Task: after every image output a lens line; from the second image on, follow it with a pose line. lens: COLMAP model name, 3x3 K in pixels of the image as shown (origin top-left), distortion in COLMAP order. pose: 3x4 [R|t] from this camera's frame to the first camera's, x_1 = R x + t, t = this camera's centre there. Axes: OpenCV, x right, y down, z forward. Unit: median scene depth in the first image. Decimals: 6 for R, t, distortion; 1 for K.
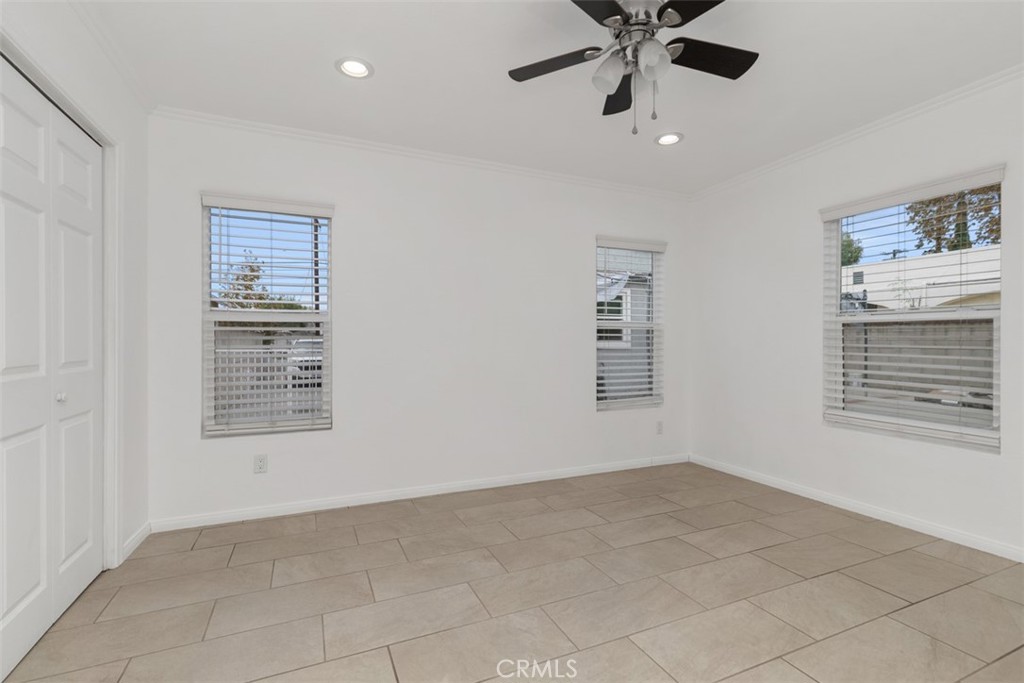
lens RADIAL K [[464.6, 0, 510.6], [0, 464.6, 341.1], [0, 0, 1]] dist [0.005430, -0.000149]
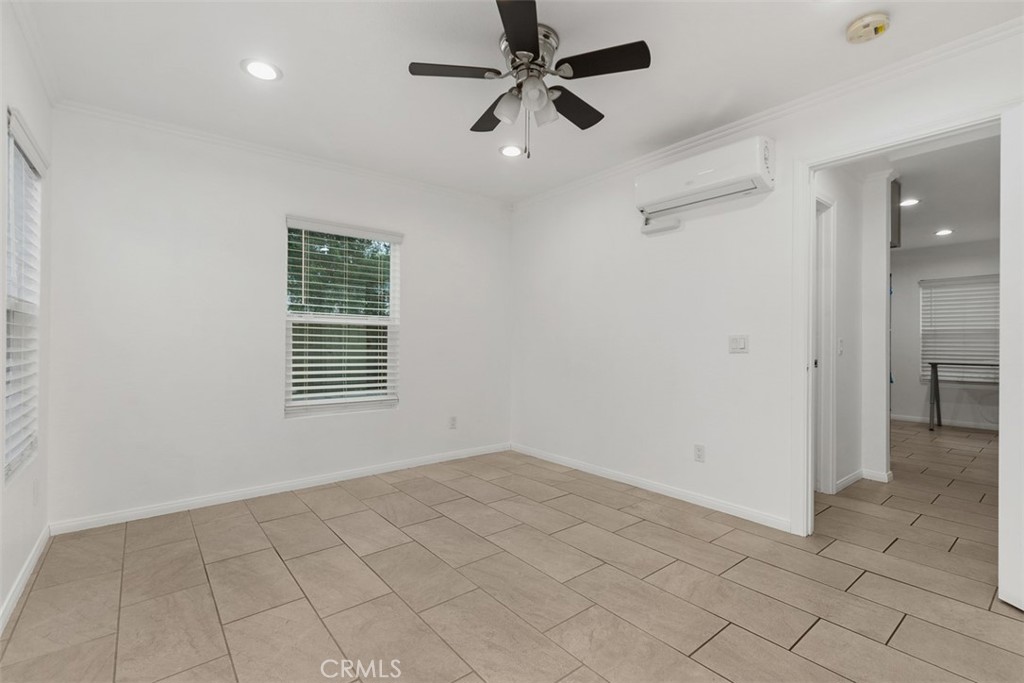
lens RADIAL K [[464.6, 0, 507.7], [0, 464.6, 344.0], [0, 0, 1]] dist [0.005430, -0.000149]
pose [[-0.258891, -0.004489, 0.965896, -0.548744], [-0.006093, 0.999977, 0.003014, 0.006987], [-0.965887, -0.005105, -0.258912, 0.909509]]
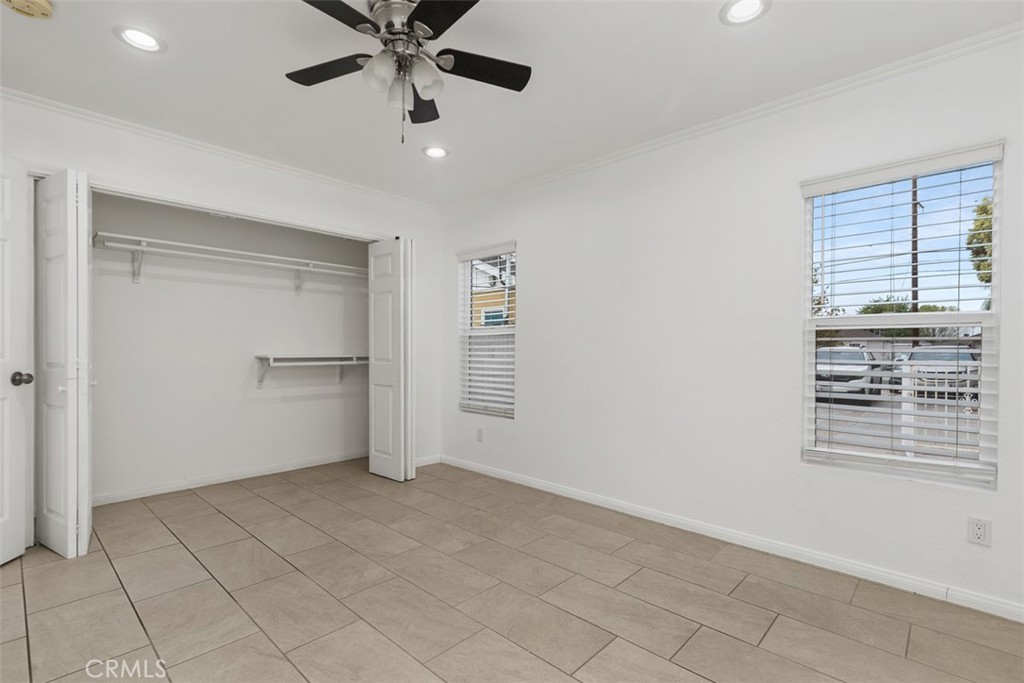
lens RADIAL K [[464.6, 0, 510.8], [0, 464.6, 347.0], [0, 0, 1]] dist [0.005430, -0.000149]
pose [[0.396588, -0.003578, -0.917990, 0.867184], [-0.006281, 0.999958, -0.006611, 0.003661], [0.917975, 0.008388, 0.396549, 0.554690]]
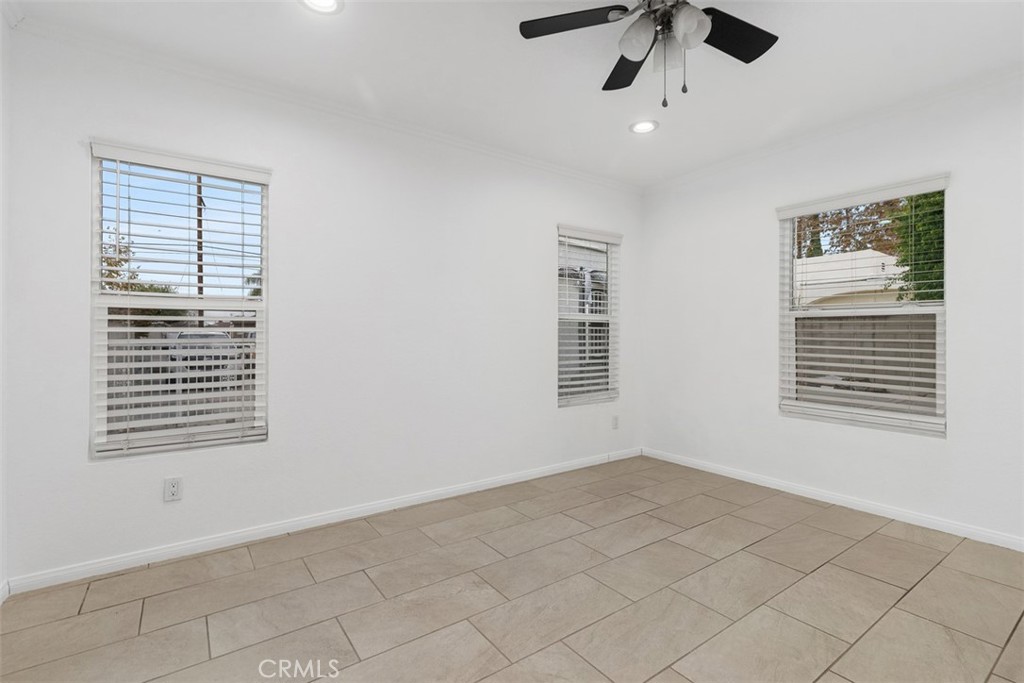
lens RADIAL K [[464.6, 0, 511.6], [0, 464.6, 332.3], [0, 0, 1]] dist [0.005430, -0.000149]
pose [[0.979976, 0.001761, 0.199107, -0.140737], [-0.001146, 0.999994, -0.003205, -0.001237], [-0.199111, 0.002913, 0.979973, 0.116102]]
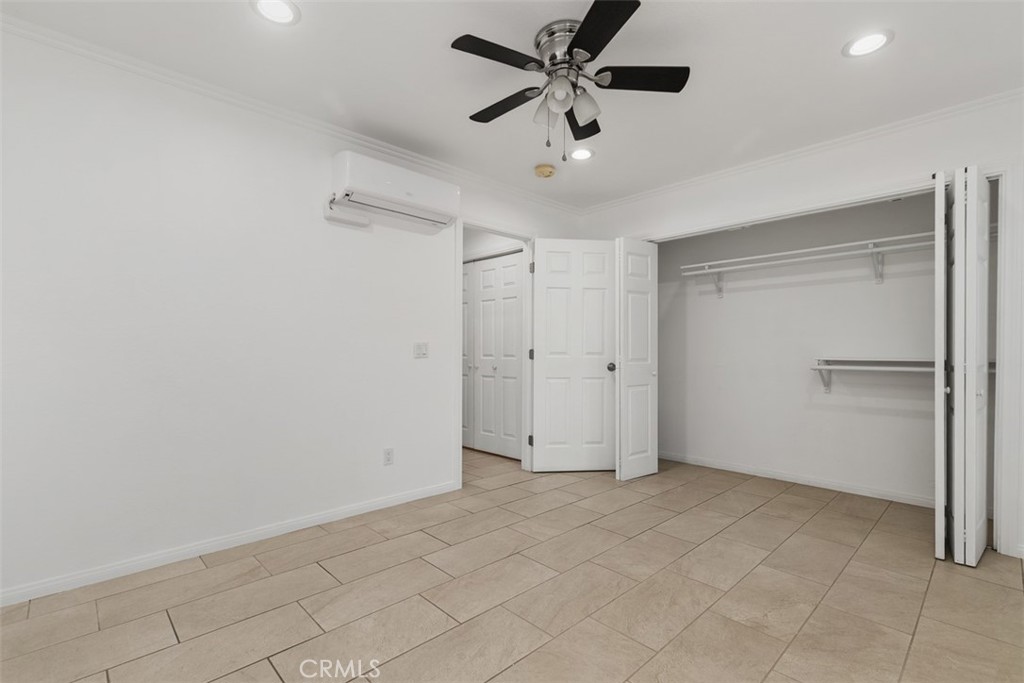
lens RADIAL K [[464.6, 0, 516.4], [0, 464.6, 361.2], [0, 0, 1]] dist [0.005430, -0.000149]
pose [[-0.936634, 0.007443, -0.350229, 0.515483], [-0.002039, 0.999642, 0.026696, 0.002497], [0.350302, 0.025718, -0.936284, 1.355998]]
